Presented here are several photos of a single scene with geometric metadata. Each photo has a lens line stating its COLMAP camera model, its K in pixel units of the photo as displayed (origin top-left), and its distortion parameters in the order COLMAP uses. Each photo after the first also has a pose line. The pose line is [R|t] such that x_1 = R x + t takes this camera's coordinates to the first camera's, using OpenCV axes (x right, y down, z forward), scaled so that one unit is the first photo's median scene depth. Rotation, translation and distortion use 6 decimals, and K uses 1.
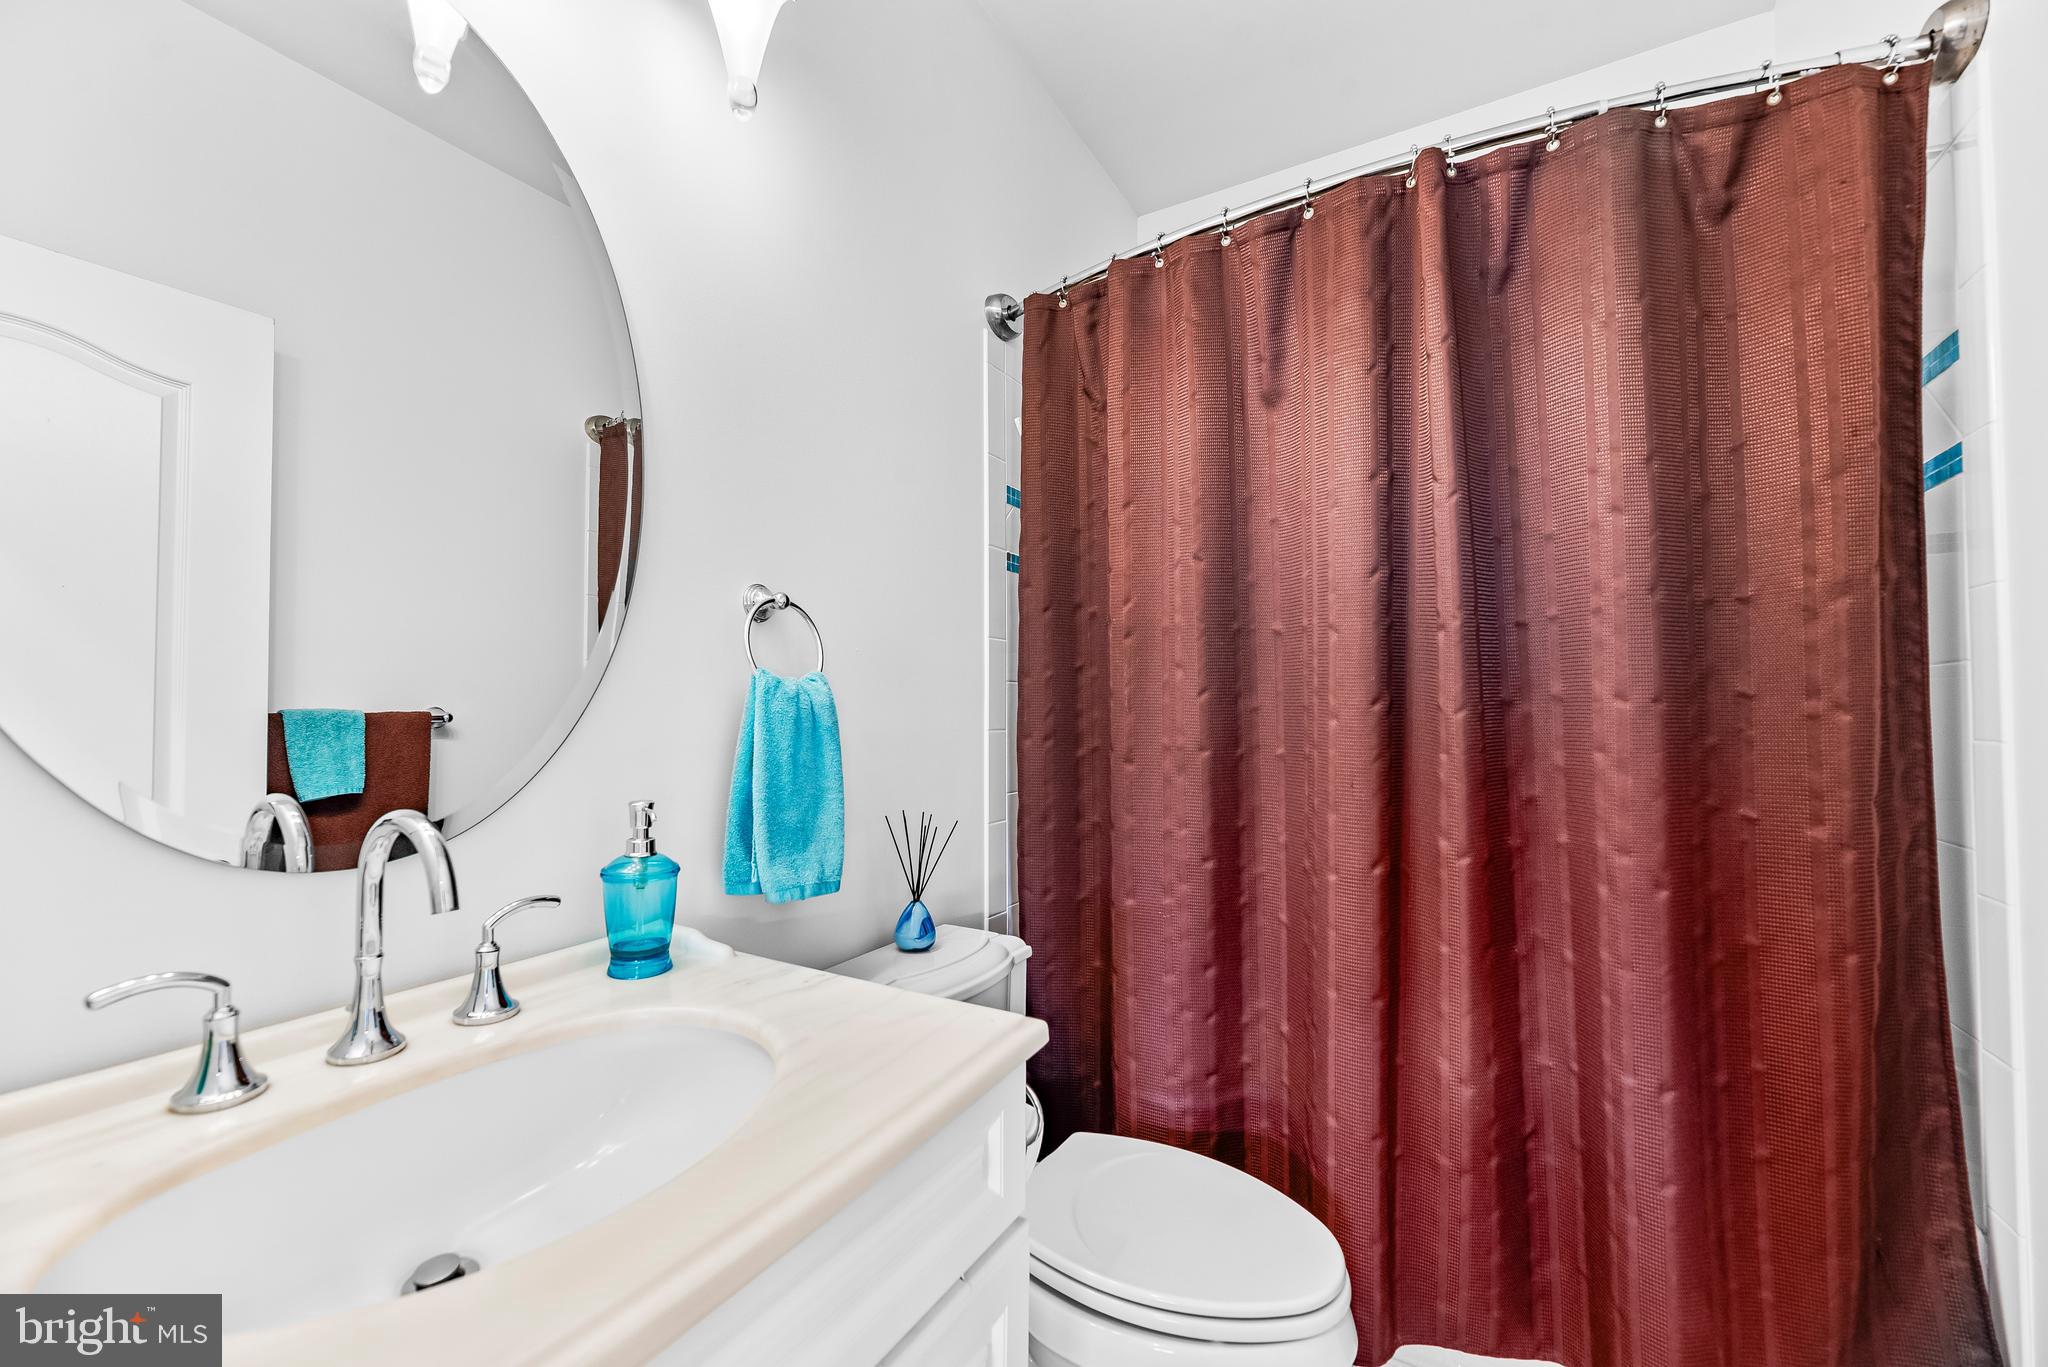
lens RADIAL K [[834.5, 0, 1022.2], [0, 834.5, 690.9], [0, 0, 1]] dist [0.001564, 0.000070]
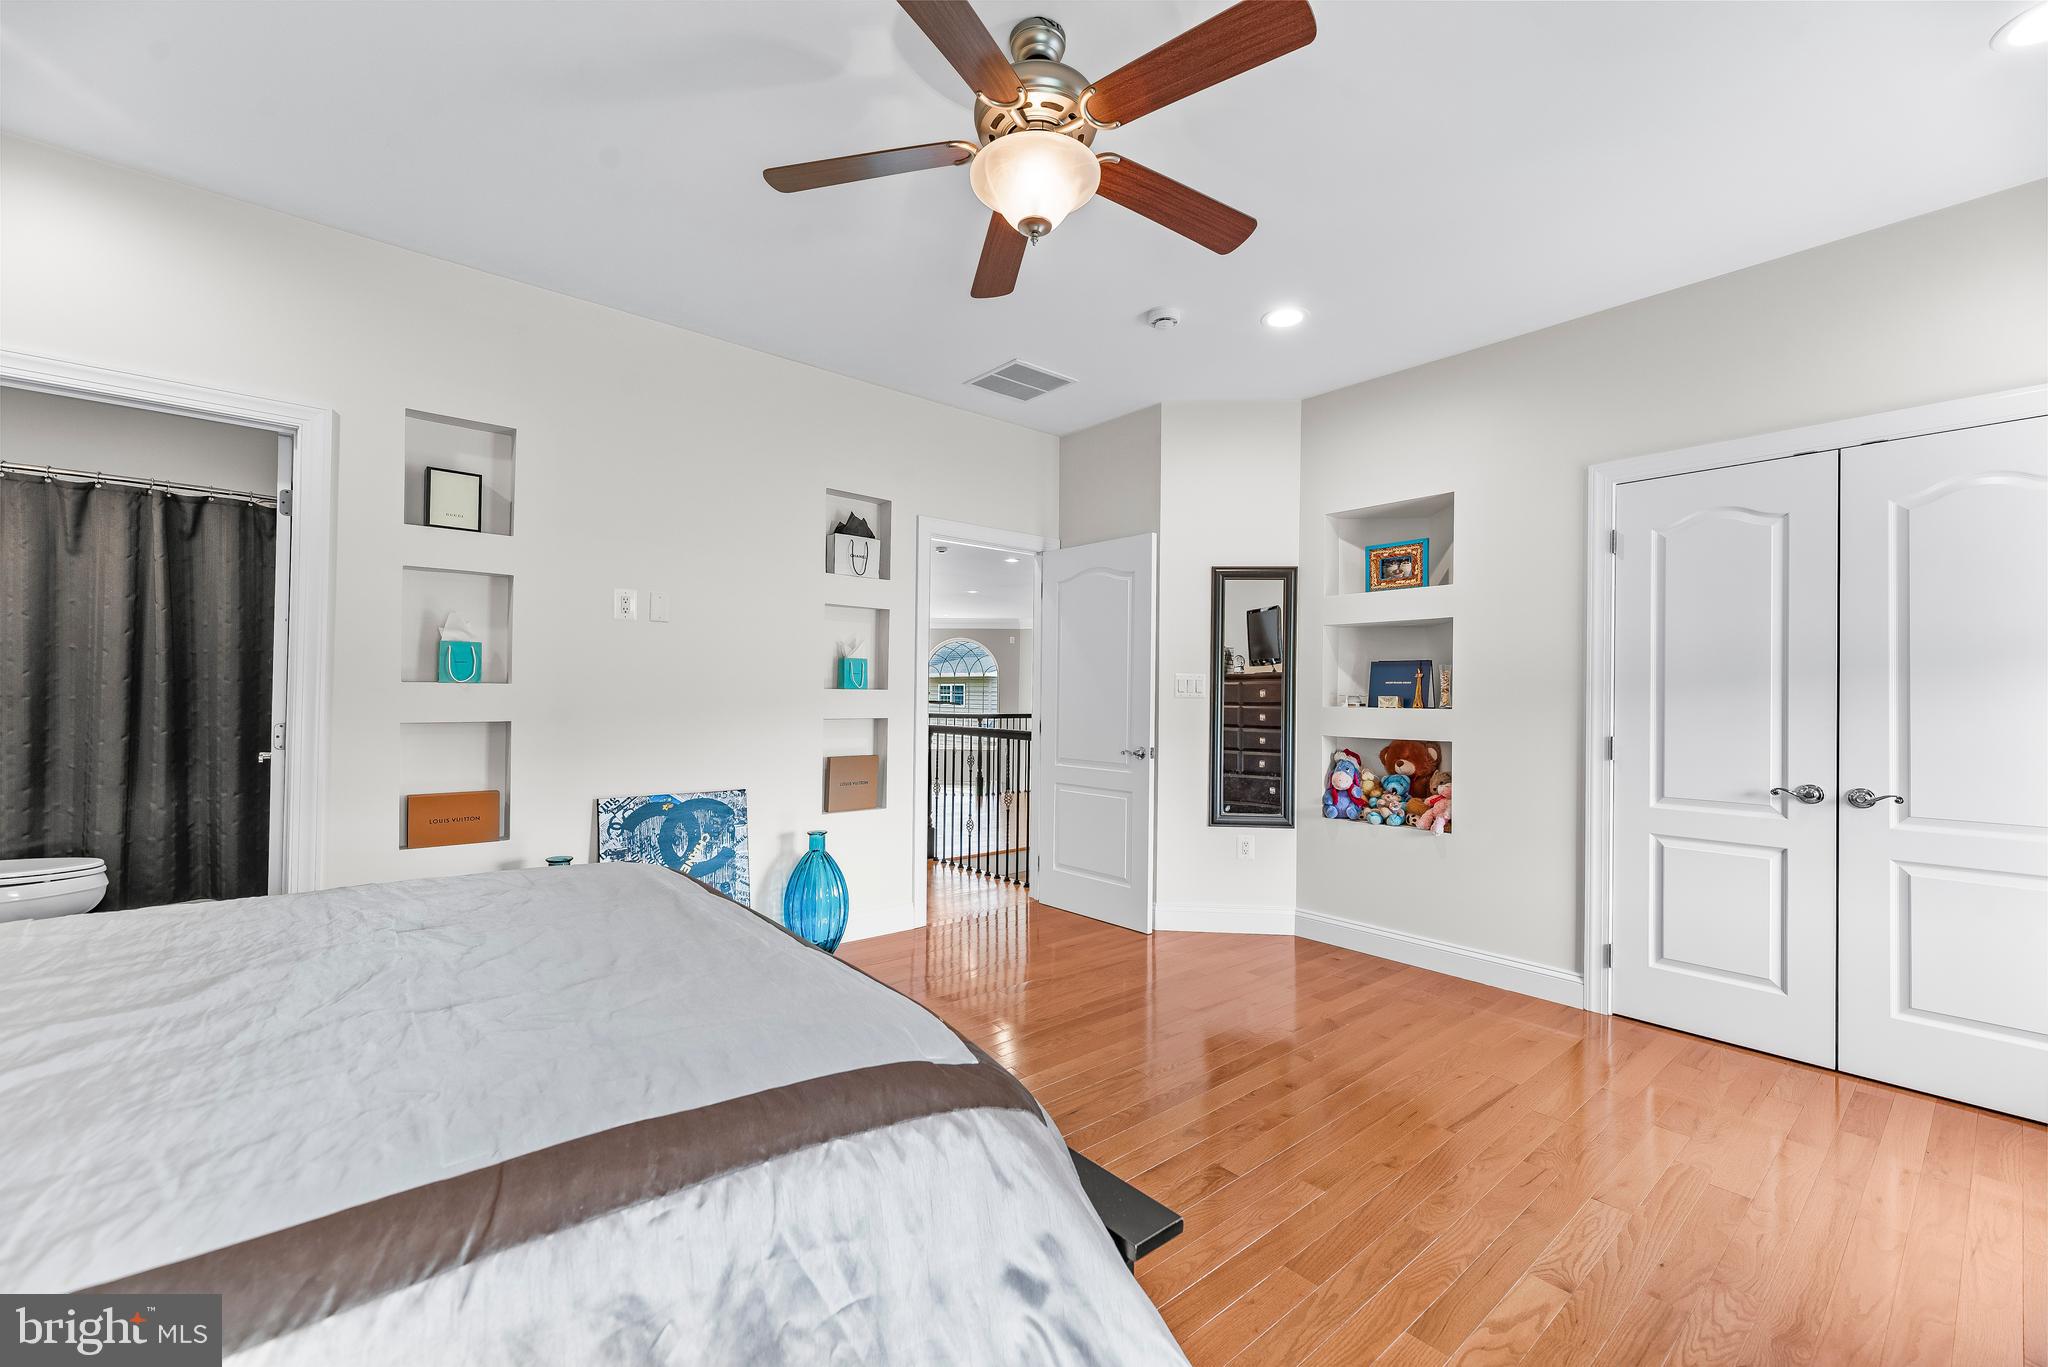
lens RADIAL K [[834.5, 0, 1022.8], [0, 834.5, 689.5], [0, 0, 1]] dist [0.001564, 0.000070]
pose [[0.367124, 0.014670, 0.930056, -1.074900], [-0.039207, 0.999231, -0.000285, -0.066555], [-0.929345, -0.036360, 0.367417, -2.818203]]
